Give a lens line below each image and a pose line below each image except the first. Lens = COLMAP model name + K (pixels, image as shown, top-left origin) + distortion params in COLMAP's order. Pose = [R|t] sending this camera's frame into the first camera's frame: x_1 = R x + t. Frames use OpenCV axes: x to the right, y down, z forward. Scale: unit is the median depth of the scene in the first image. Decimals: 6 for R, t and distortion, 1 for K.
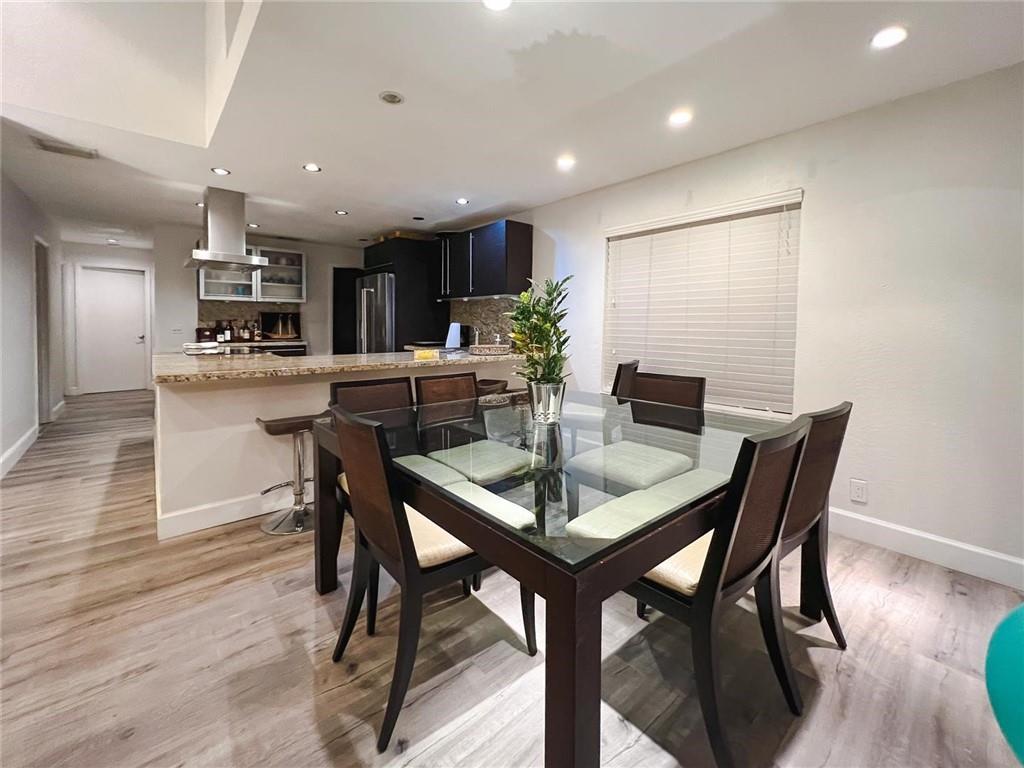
lens RADIAL K [[433.0, 0, 504.3], [0, 433.0, 340.4], [0, 0, 1]] dist [-0.002307, 0.000060]
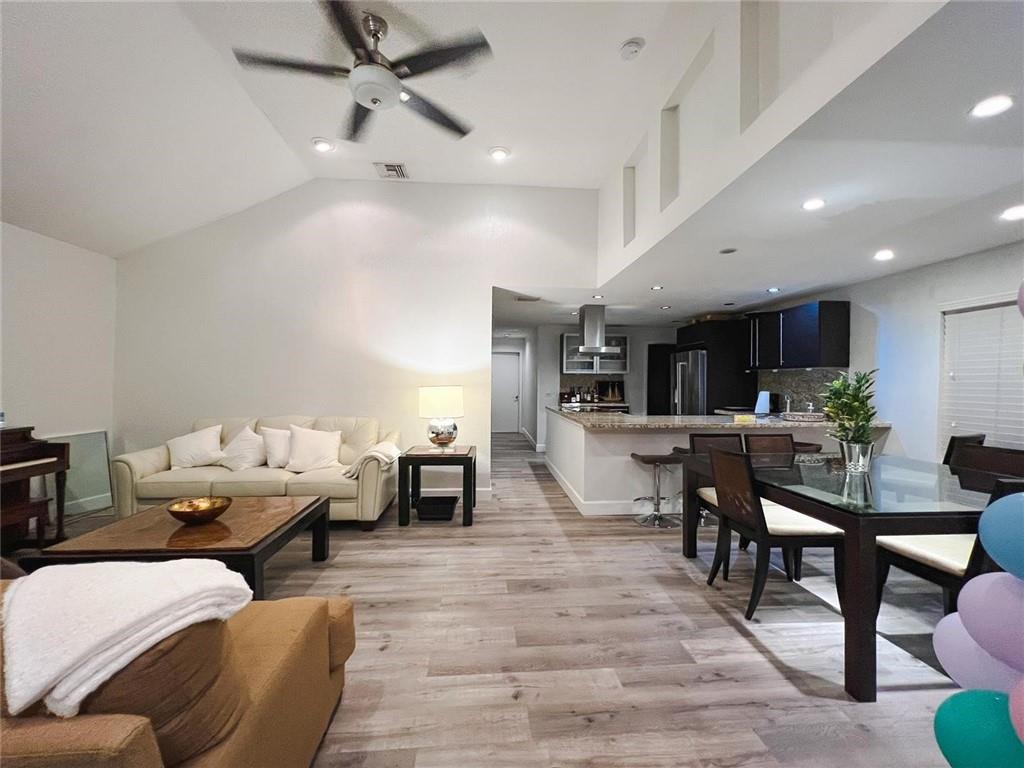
lens RADIAL K [[422.6, 0, 512.0], [0, 422.6, 384.0], [0, 0, 1]] dist [-0.001146, -0.000019]
pose [[0.812389, -0.001231, -0.583114, -0.006806], [-0.020878, 0.999295, -0.031198, -0.015209], [0.582742, 0.037520, 0.811791, -0.396895]]
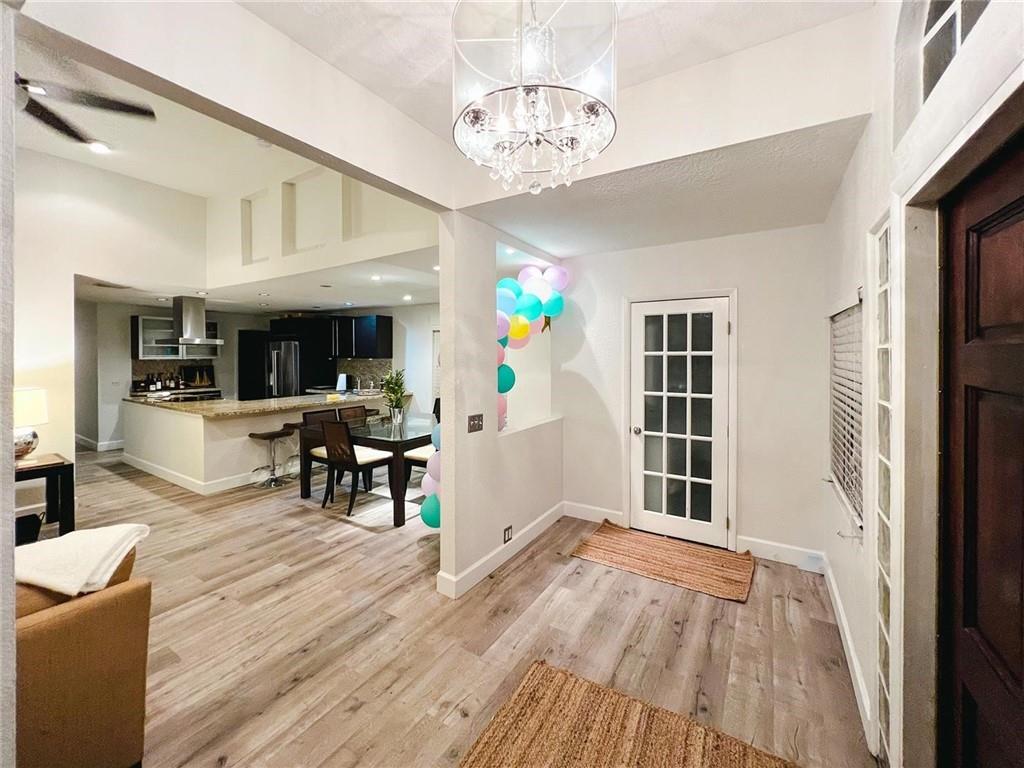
lens RADIAL K [[414.4, 0, 497.6], [0, 414.4, 360.8], [0, 0, 1]] dist [-0.000136, 0.000137]
pose [[0.954617, -0.012054, 0.297591, -0.033175], [0.018718, 0.999634, -0.019550, -0.066567], [-0.297247, 0.024233, 0.954493, -0.815199]]
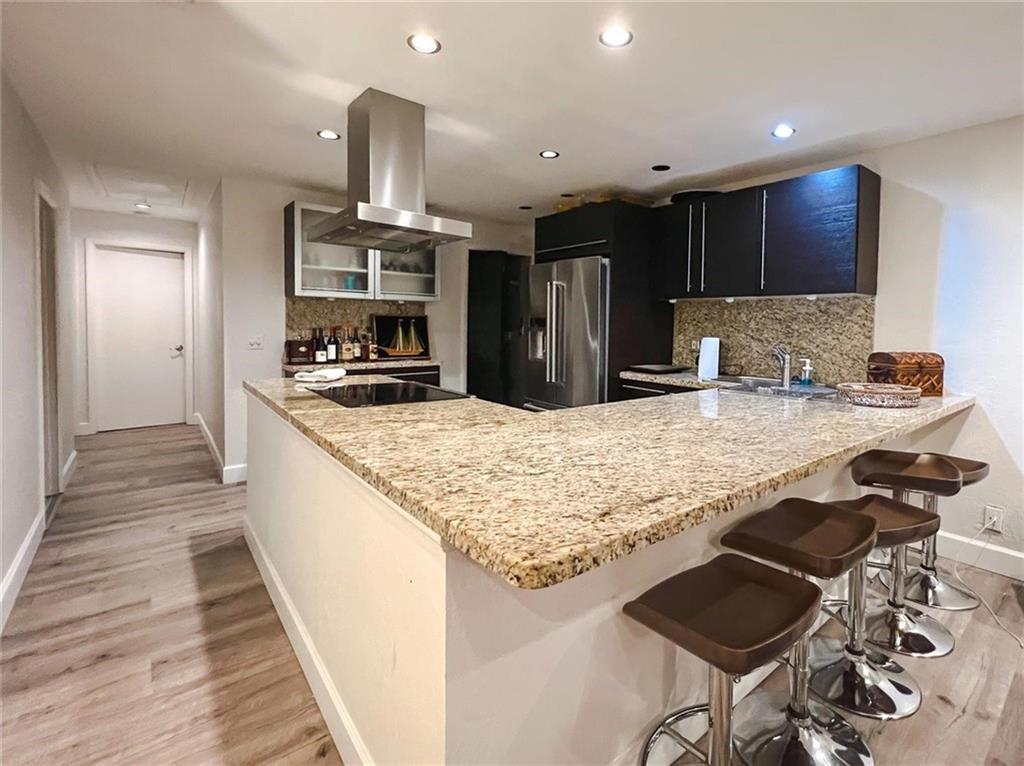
lens RADIAL K [[508.7, 0, 570.1], [0, 508.7, 346.8], [0, 0, 1]] dist [-0.001305, -0.000498]
pose [[0.999955, 0.007446, 0.005806, -0.444794], [-0.007487, 0.999947, 0.007061, -0.042344], [-0.005753, -0.007104, 0.999958, 0.372054]]
